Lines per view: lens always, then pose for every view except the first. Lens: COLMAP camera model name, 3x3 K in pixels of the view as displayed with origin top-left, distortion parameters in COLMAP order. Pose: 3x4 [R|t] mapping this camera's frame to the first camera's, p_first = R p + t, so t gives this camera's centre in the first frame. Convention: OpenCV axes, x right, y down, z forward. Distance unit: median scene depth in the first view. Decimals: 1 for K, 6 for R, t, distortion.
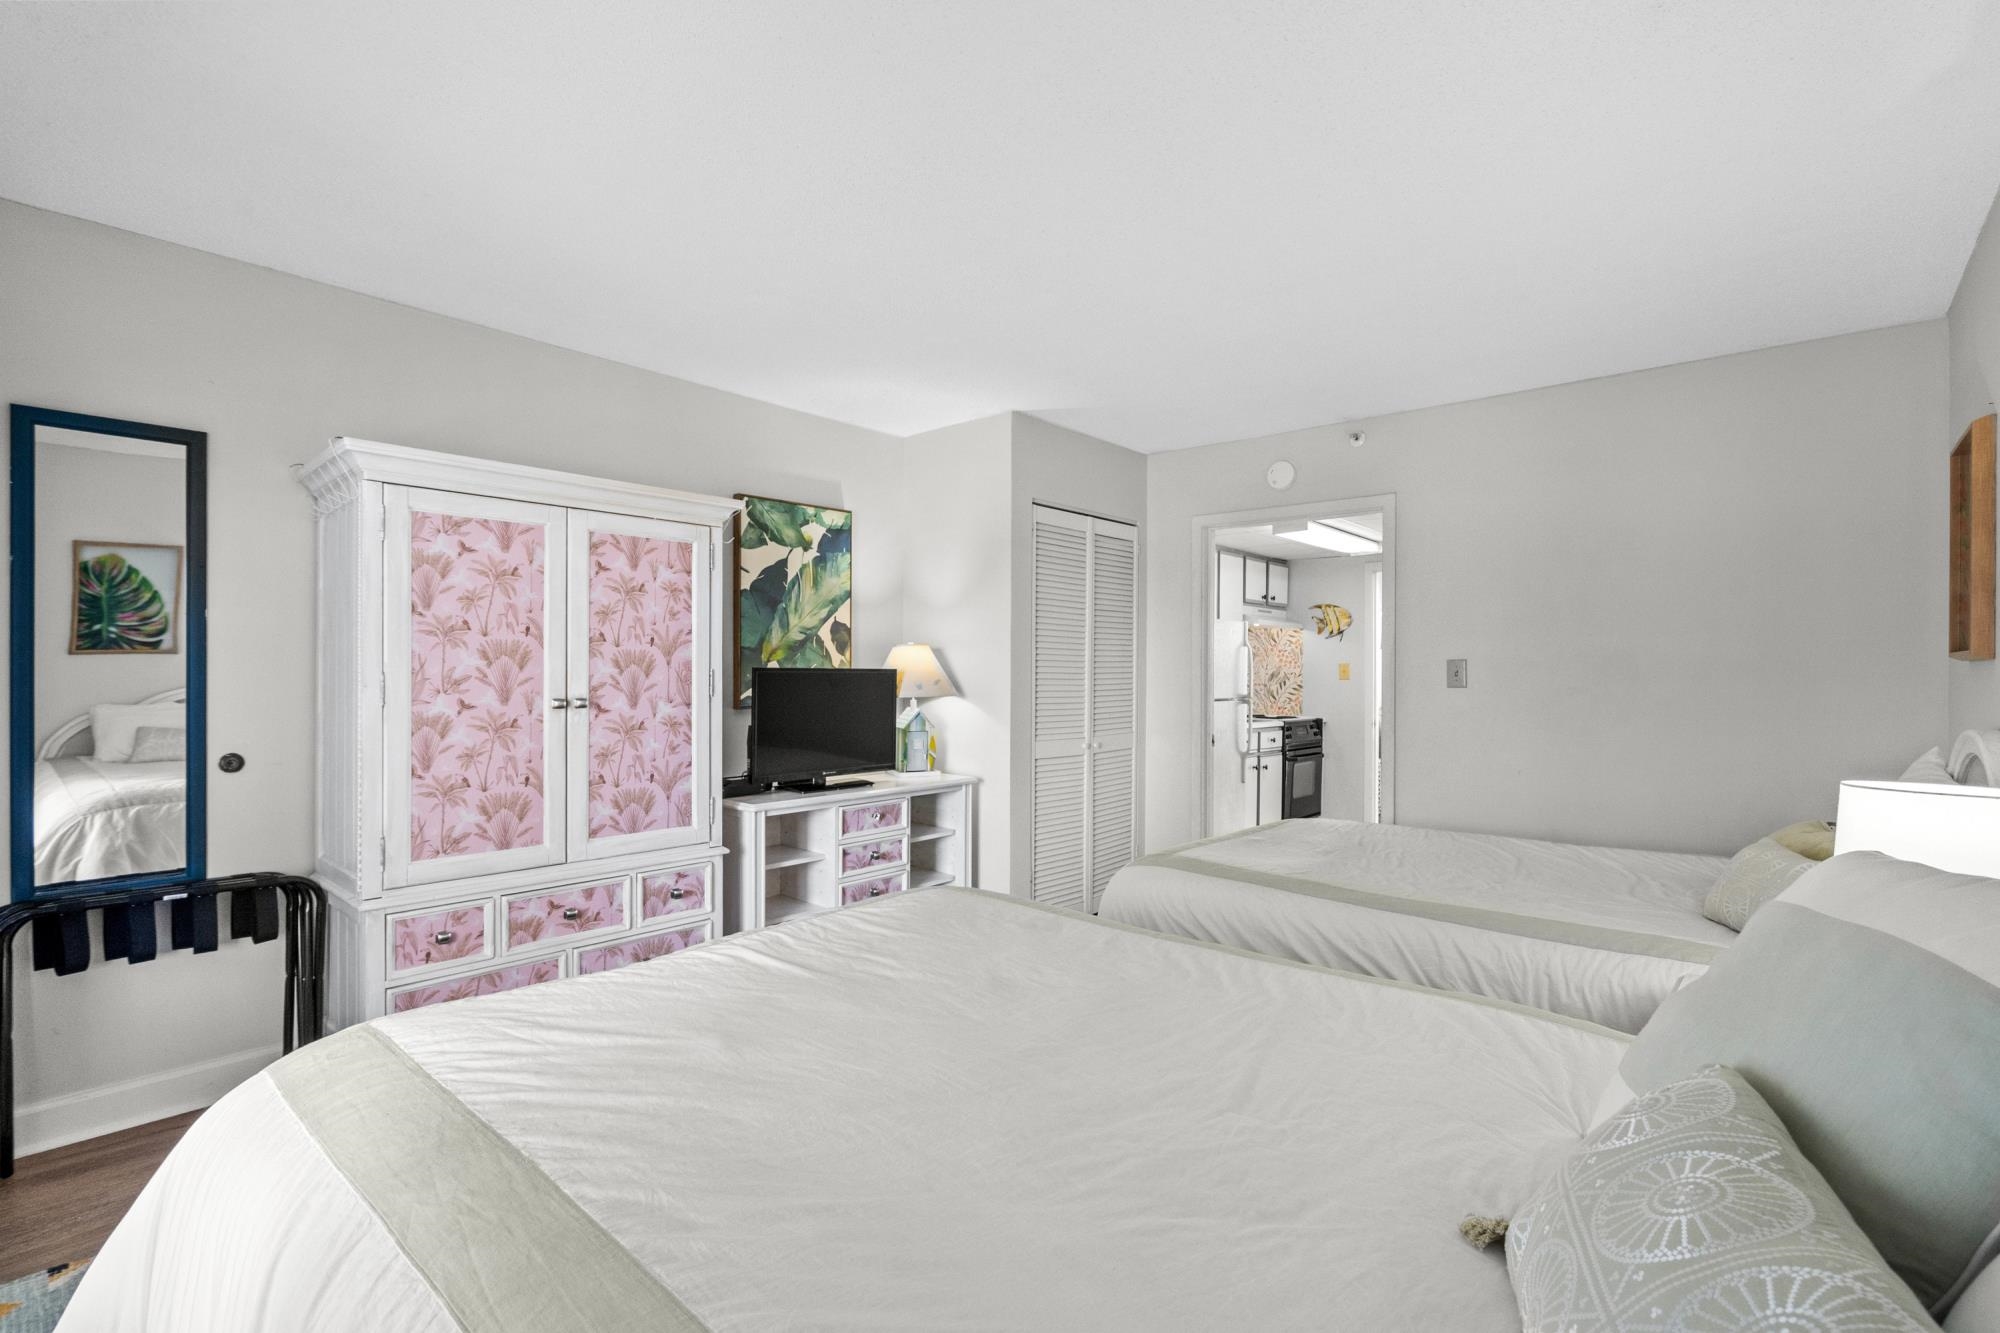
lens RADIAL K [[933.2, 0, 995.5], [0, 933.2, 641.2], [0, 0, 1]] dist [-0.000373, 0.000113]
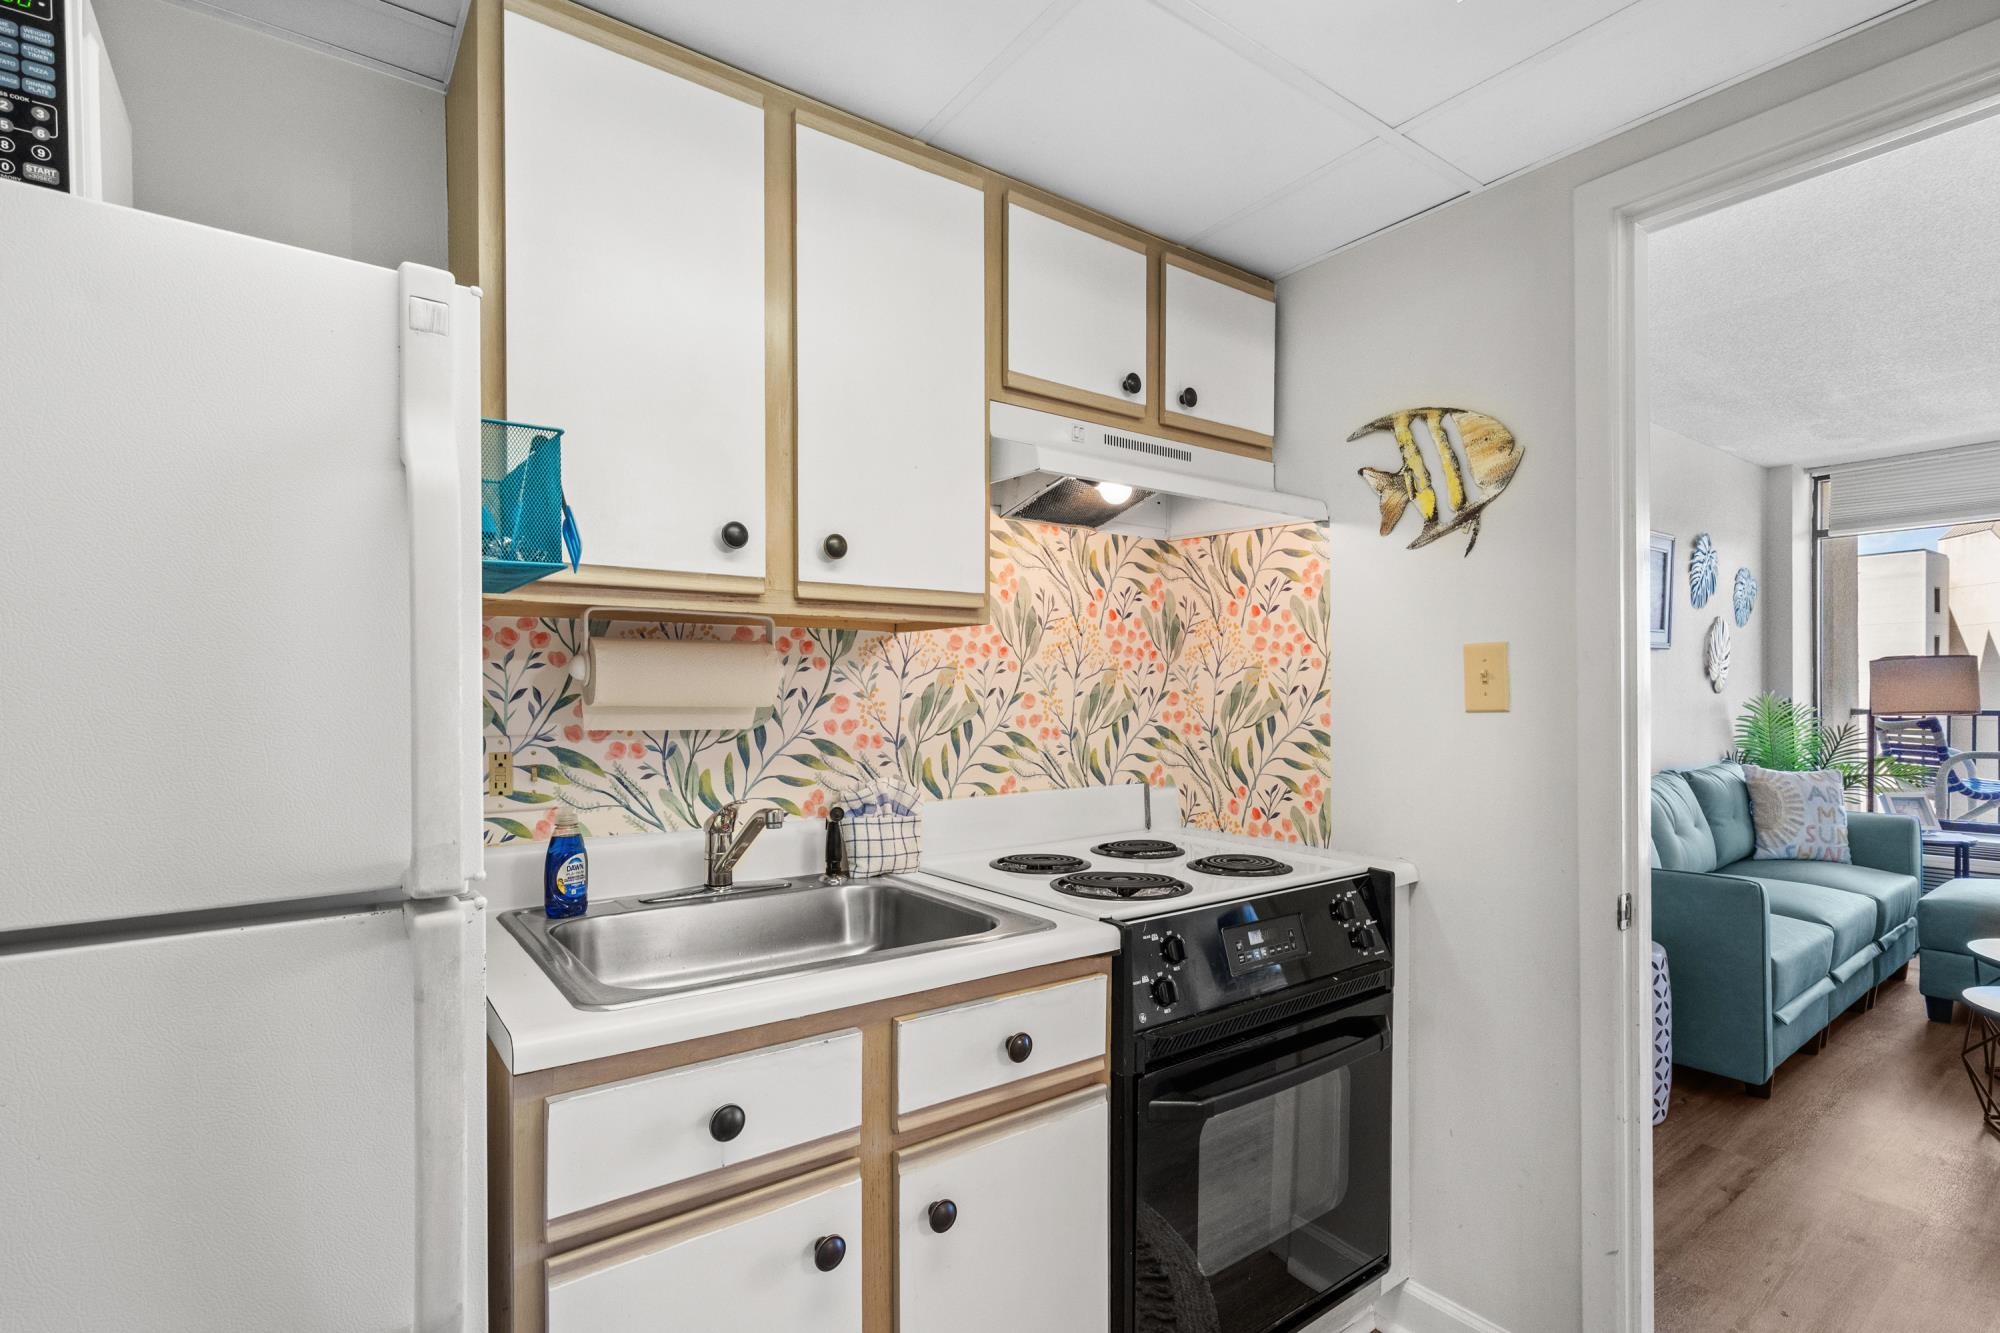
lens RADIAL K [[942.4, 0, 1008.5], [0, 942.4, 690.4], [0, 0, 1]] dist [-0.001406, 0.000434]
pose [[0.978204, -0.017083, -0.206944, 0.301202], [0.023938, 0.999243, 0.030662, 0.024909], [0.206264, -0.034948, 0.977872, 0.733137]]
